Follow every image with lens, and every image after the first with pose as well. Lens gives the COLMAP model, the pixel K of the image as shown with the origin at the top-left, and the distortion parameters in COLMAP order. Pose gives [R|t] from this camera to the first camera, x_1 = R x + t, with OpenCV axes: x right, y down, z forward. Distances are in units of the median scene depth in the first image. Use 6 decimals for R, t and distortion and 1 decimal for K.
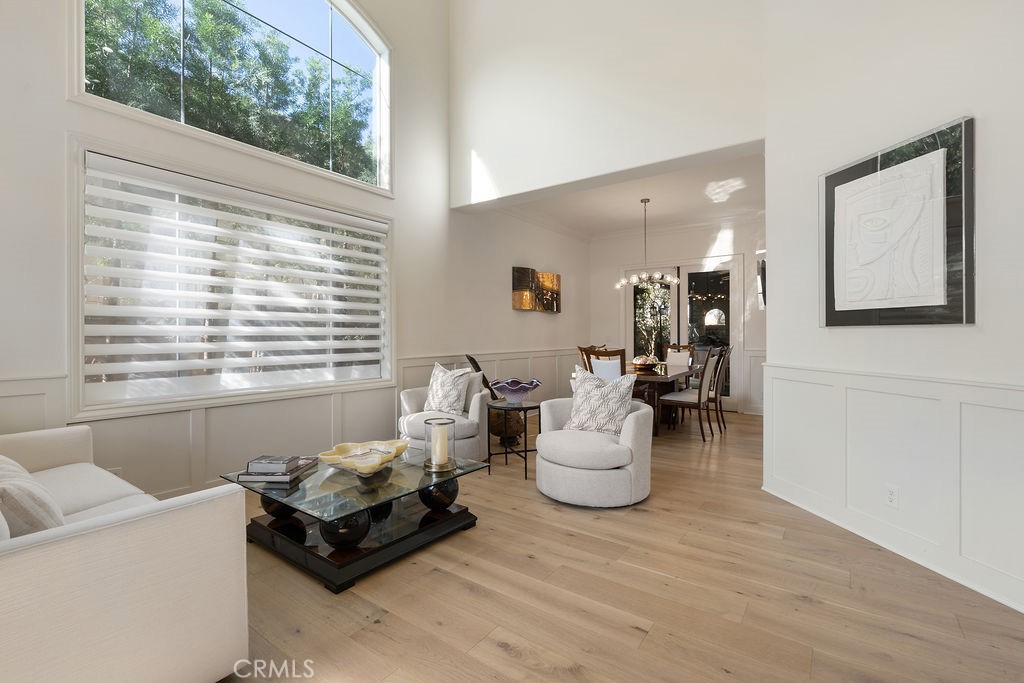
lens RADIAL K [[473.5, 0, 513.7], [0, 473.5, 337.1], [0, 0, 1]] dist [0.007868, 0.000582]
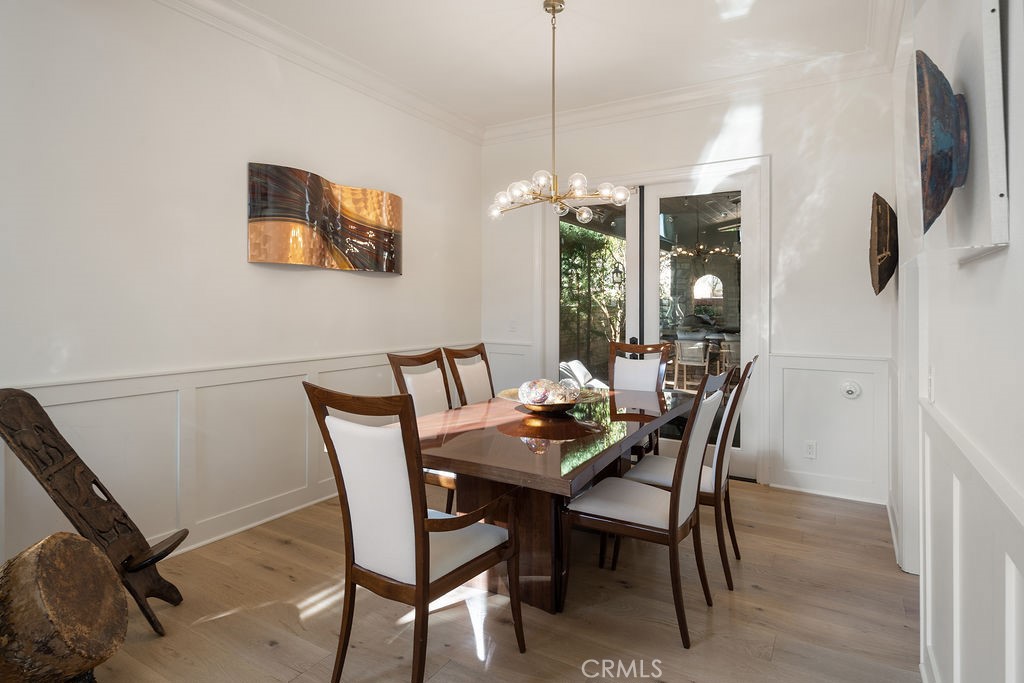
lens RADIAL K [[560.7, 0, 486.7], [0, 560.7, 318.2], [0, 0, 1]] dist [0.005161, 0.000417]
pose [[0.999497, 0.010222, 0.030037, 0.172982], [-0.010783, 0.999769, 0.018590, -0.019233], [-0.029840, -0.018905, 0.999376, 0.427943]]
